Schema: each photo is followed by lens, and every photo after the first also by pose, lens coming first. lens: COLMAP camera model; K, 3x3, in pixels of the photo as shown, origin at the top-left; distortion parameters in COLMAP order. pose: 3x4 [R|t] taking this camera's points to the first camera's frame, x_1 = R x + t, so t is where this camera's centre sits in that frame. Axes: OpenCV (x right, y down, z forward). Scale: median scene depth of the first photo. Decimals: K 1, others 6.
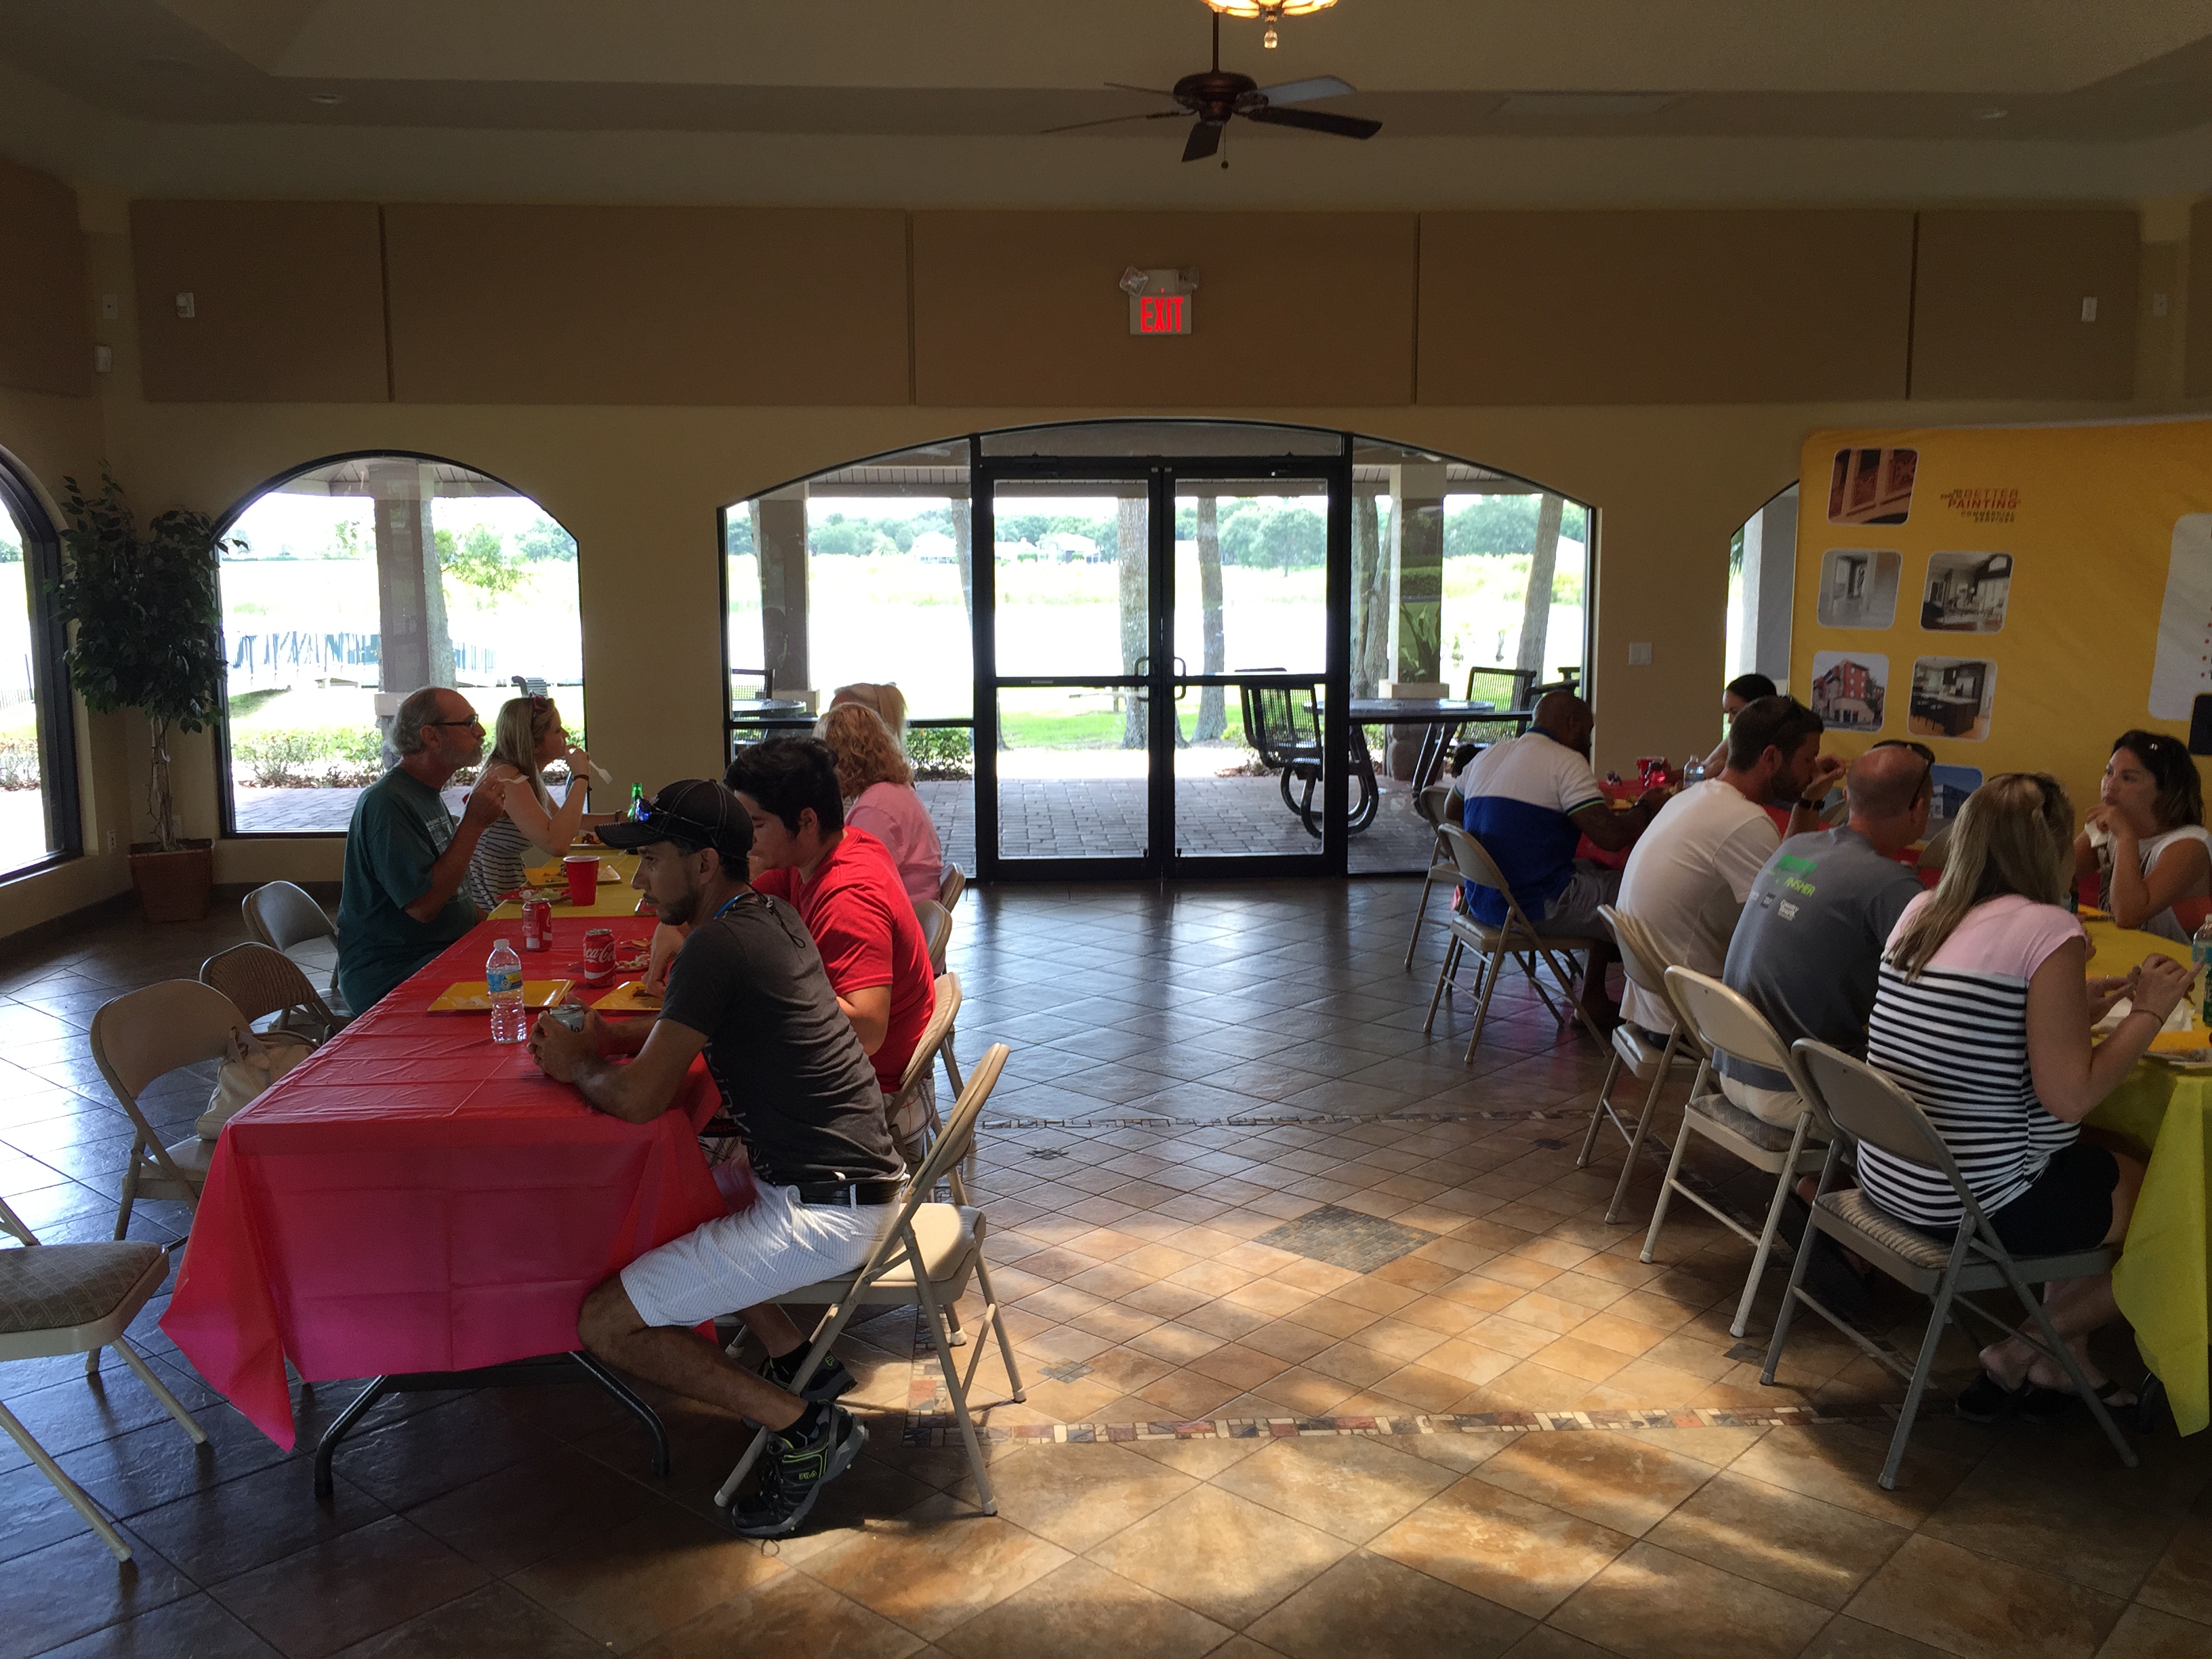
lens RADIAL K [[1867.1, 0, 1104.4], [0, 1867.1, 781.7], [0, 0, 1]] dist [0.104119, -0.168103]
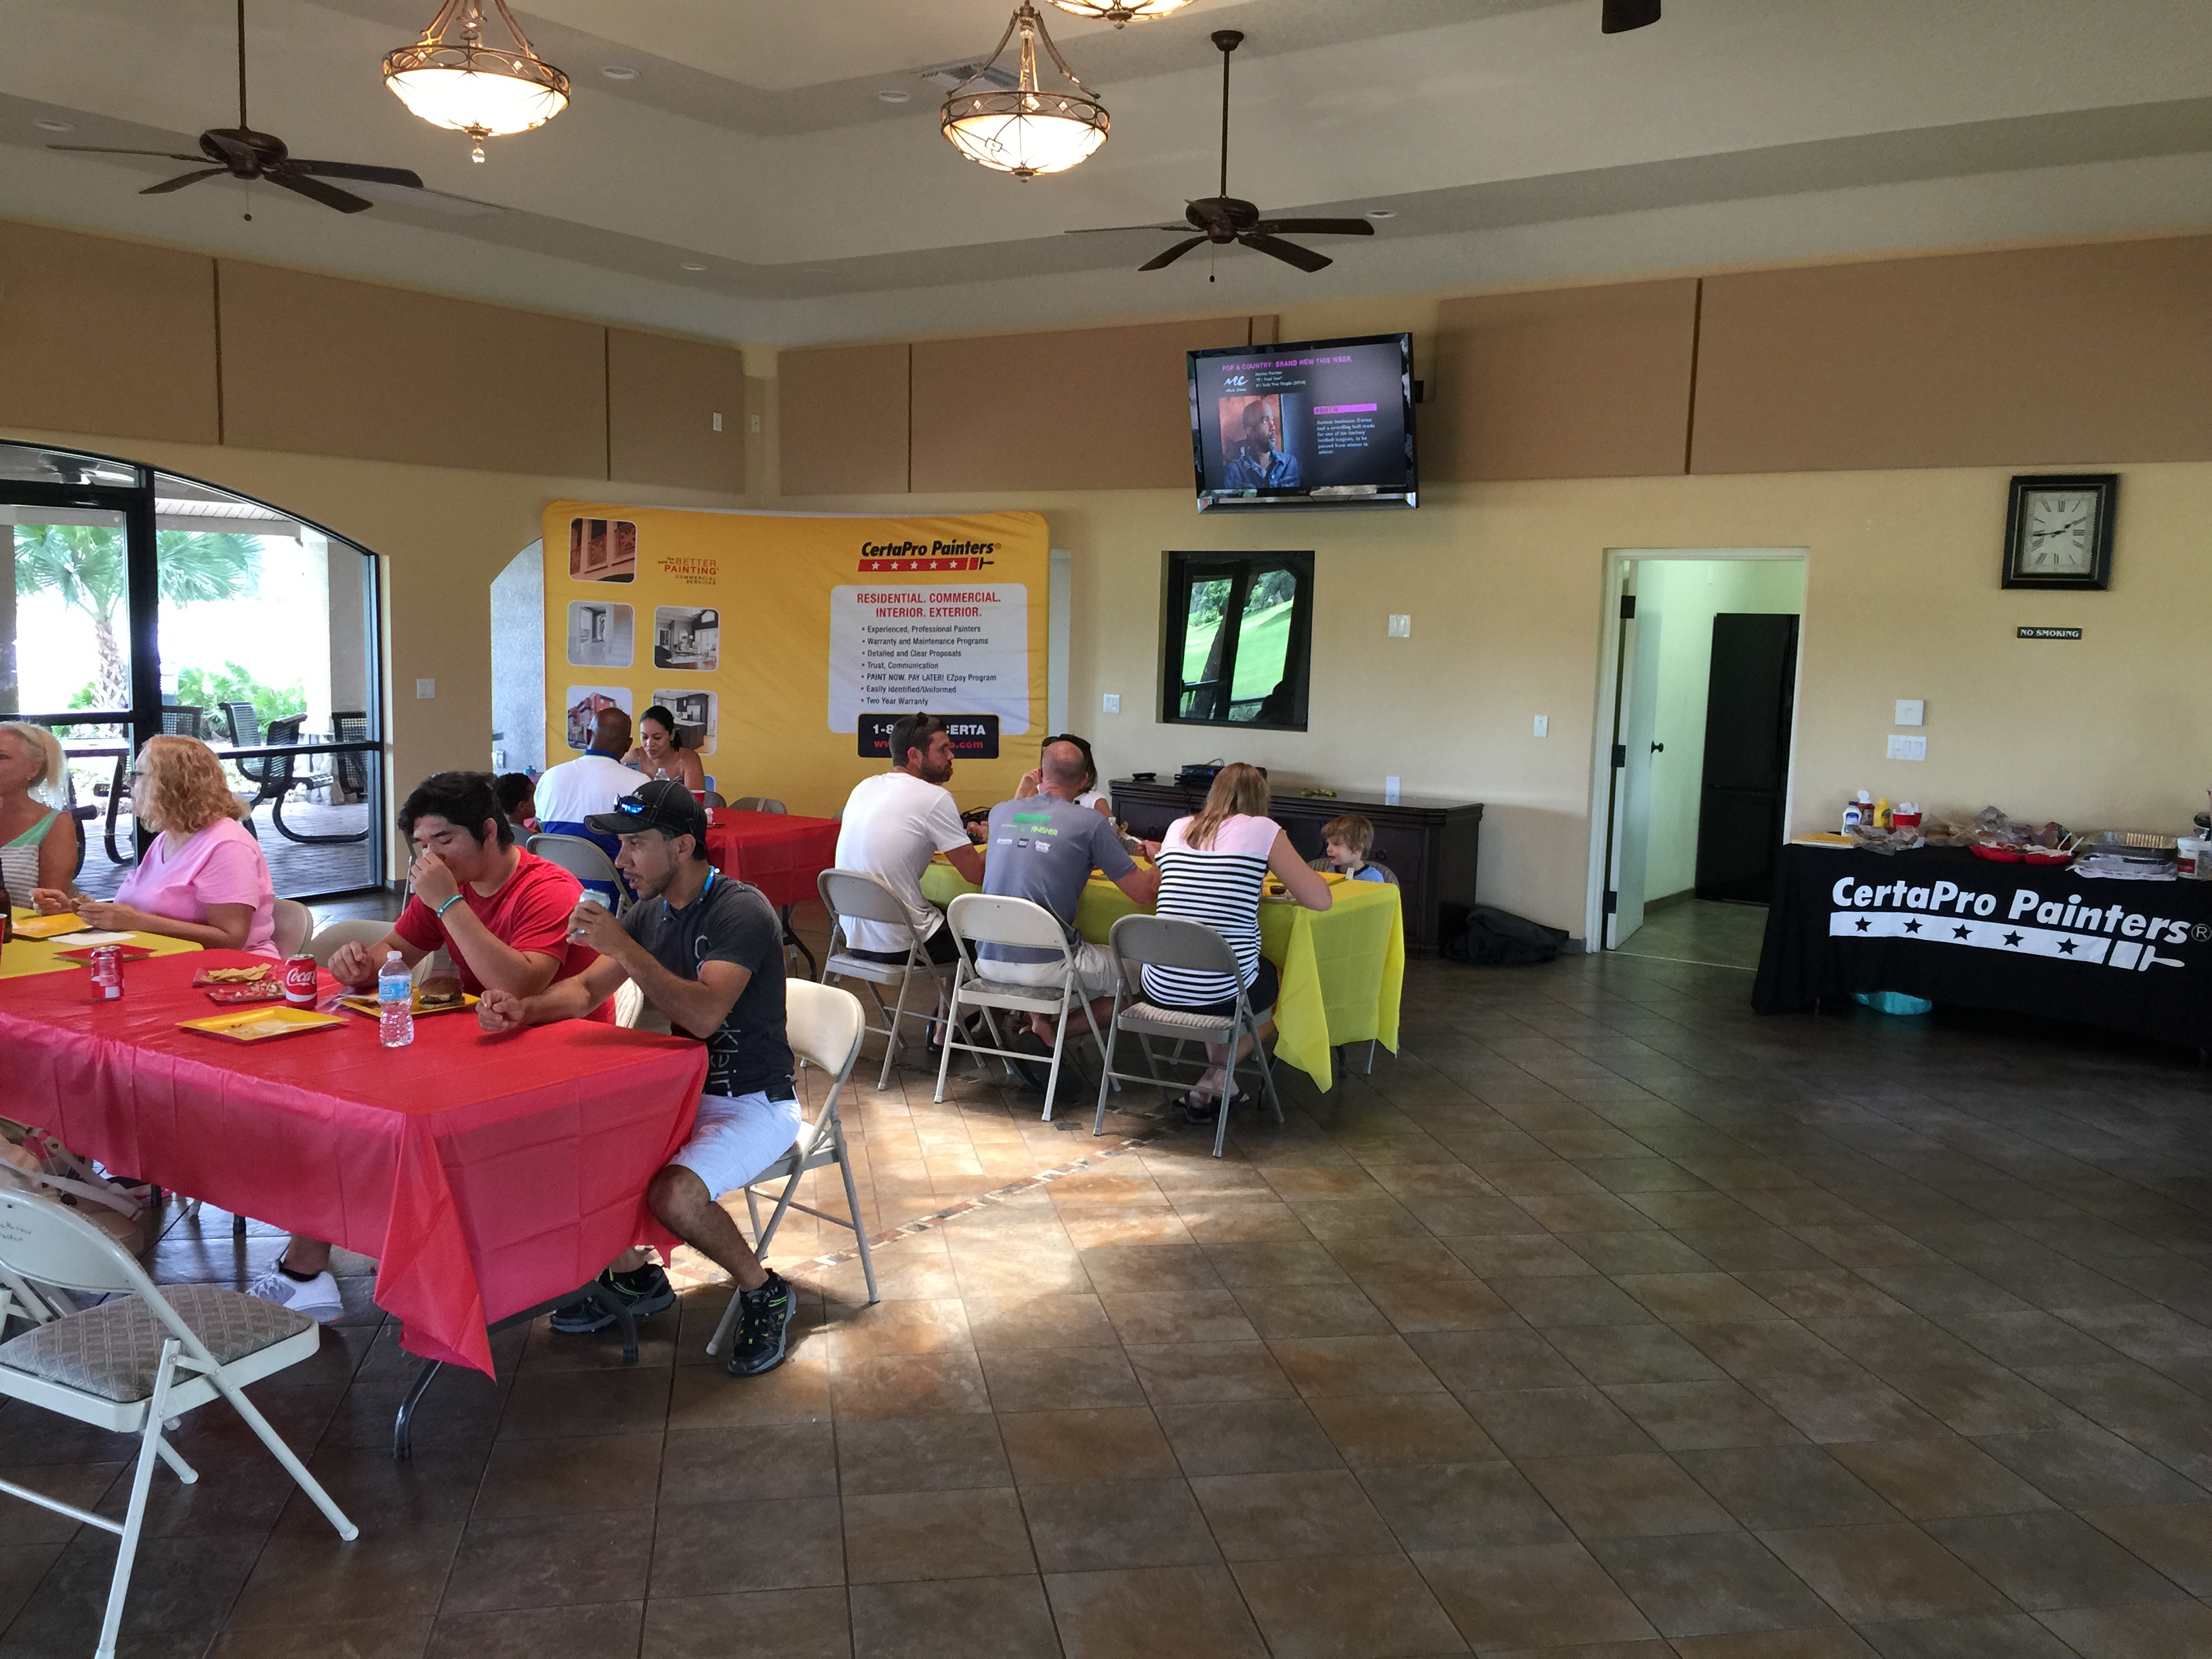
lens RADIAL K [[1877.2, 0, 1106.0], [0, 1877.2, 829.5], [0, 0, 1]] dist [0.009169, 0.001840]
pose [[0.613632, -0.066979, 0.786746, -0.530788], [0.063471, 0.997355, 0.035405, 0.001727], [-0.787037, 0.028210, 0.616260, 0.003497]]
